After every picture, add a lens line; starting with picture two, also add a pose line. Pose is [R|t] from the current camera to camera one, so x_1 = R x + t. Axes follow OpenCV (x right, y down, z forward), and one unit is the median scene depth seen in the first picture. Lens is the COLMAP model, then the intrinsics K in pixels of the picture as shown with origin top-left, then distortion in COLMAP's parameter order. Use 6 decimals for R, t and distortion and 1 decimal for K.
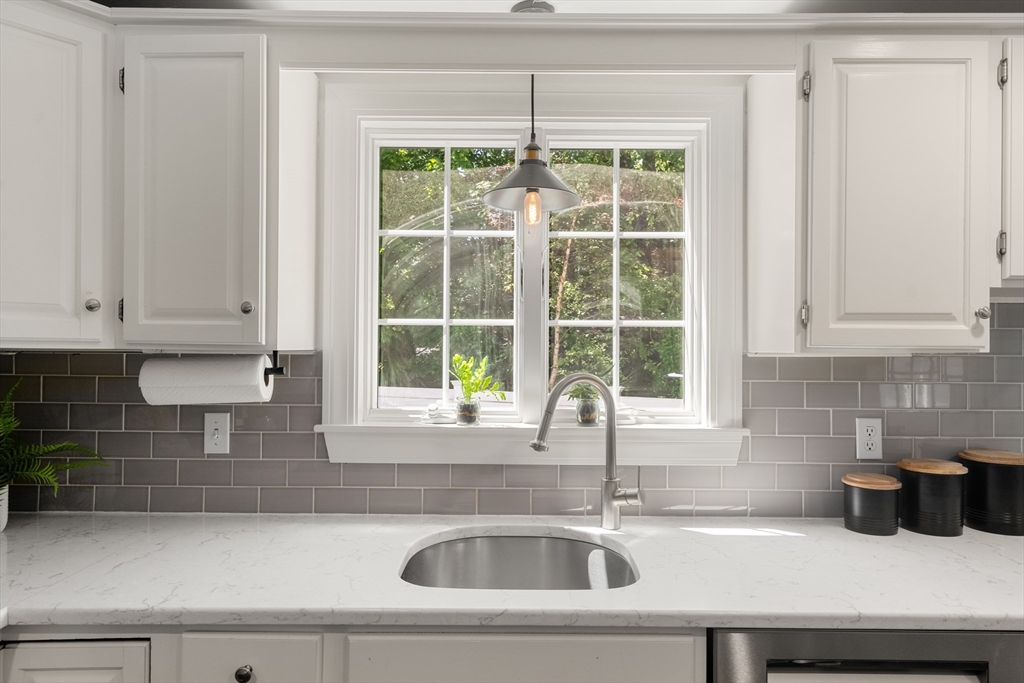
lens RADIAL K [[648.7, 0, 512.2], [0, 648.7, 346.6], [0, 0, 1]] dist [0.005807, 0.002148]
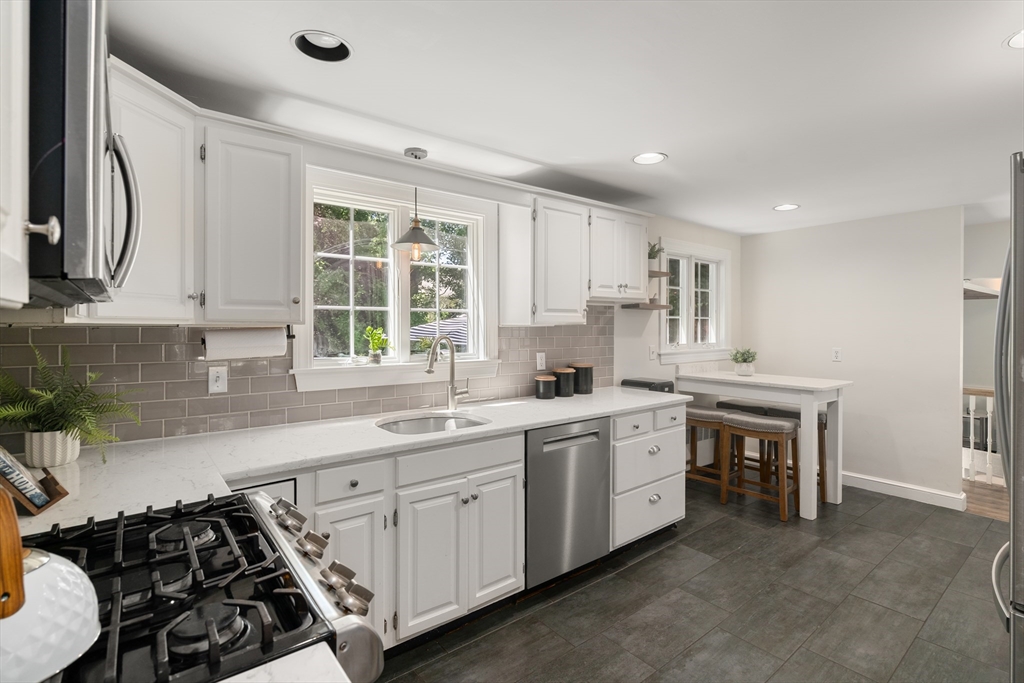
lens RADIAL K [[490.5, 0, 524.6], [0, 490.5, 326.9], [0, 0, 1]] dist [-0.001482, 0.000191]
pose [[0.775252, -0.006714, 0.631616, -0.623107], [-0.002304, 0.999907, 0.013457, -0.006677], [-0.631648, -0.011887, 0.775164, -0.341654]]
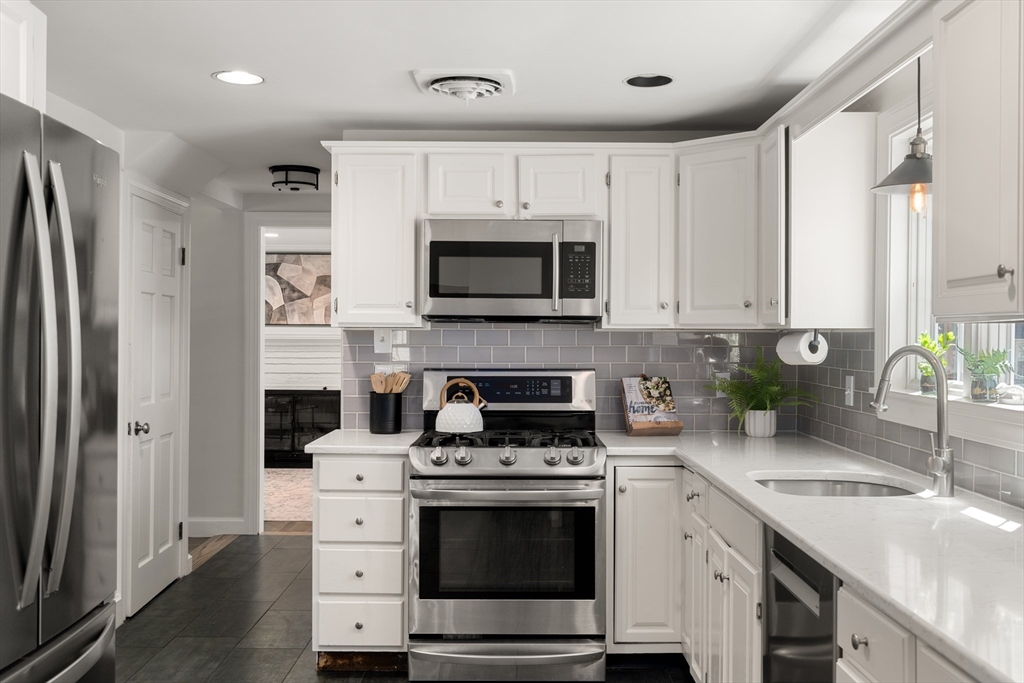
lens RADIAL K [[999.2, 0, 512.0], [0, 999.2, 341.5], [0, 0, 1]] dist [-0.002610, -0.001301]
pose [[-0.003540, -0.001050, -0.999993, 1.652955], [0.006325, 0.999979, -0.001073, 0.028633], [0.999974, -0.006328, -0.003534, 0.303451]]
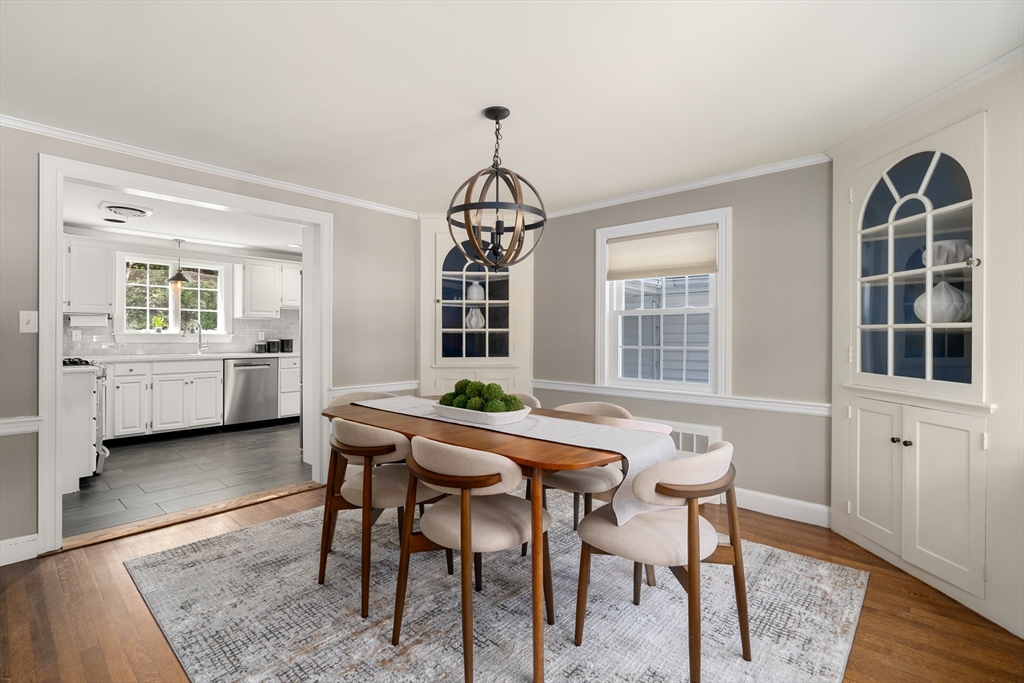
lens RADIAL K [[462.8, 0, 519.1], [0, 462.8, 334.3], [0, 0, 1]] dist [-0.001148, -0.000278]
pose [[0.653525, -0.002082, 0.756902, -0.810904], [-0.008247, 0.999917, 0.009871, 0.078438], [-0.756860, -0.012693, 0.653454, -2.718385]]
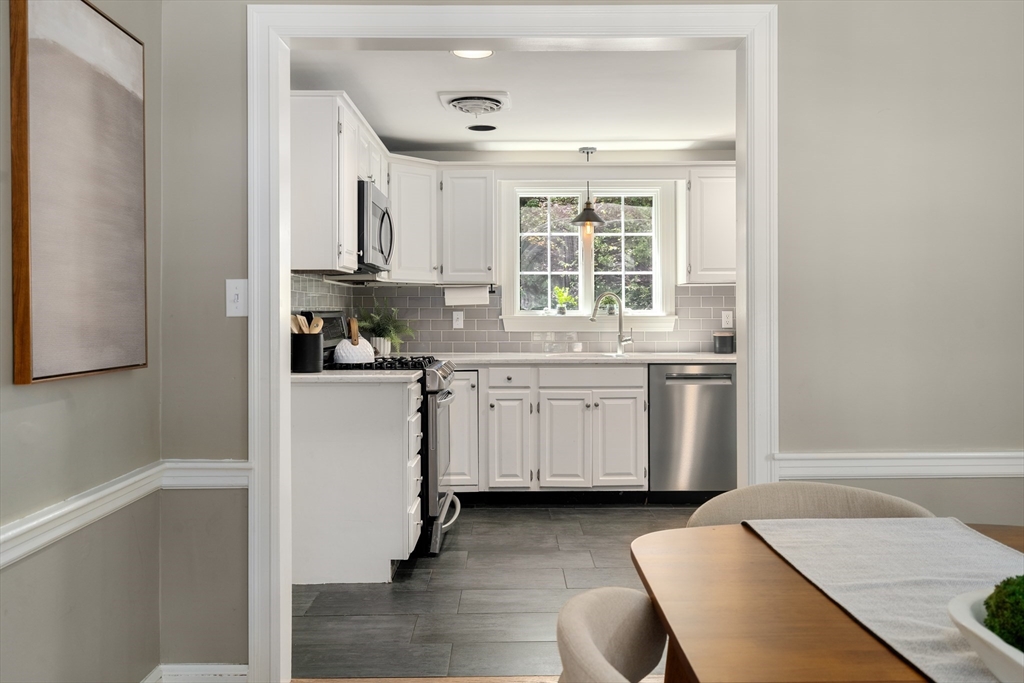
lens RADIAL K [[874.7, 0, 514.5], [0, 874.7, 314.0], [0, 0, 1]] dist [0.002985, 0.000719]
pose [[0.999910, -0.009984, 0.008908, -0.273539], [0.009913, 0.999918, 0.008058, 0.087357], [-0.008988, -0.007969, 0.999928, -2.258869]]
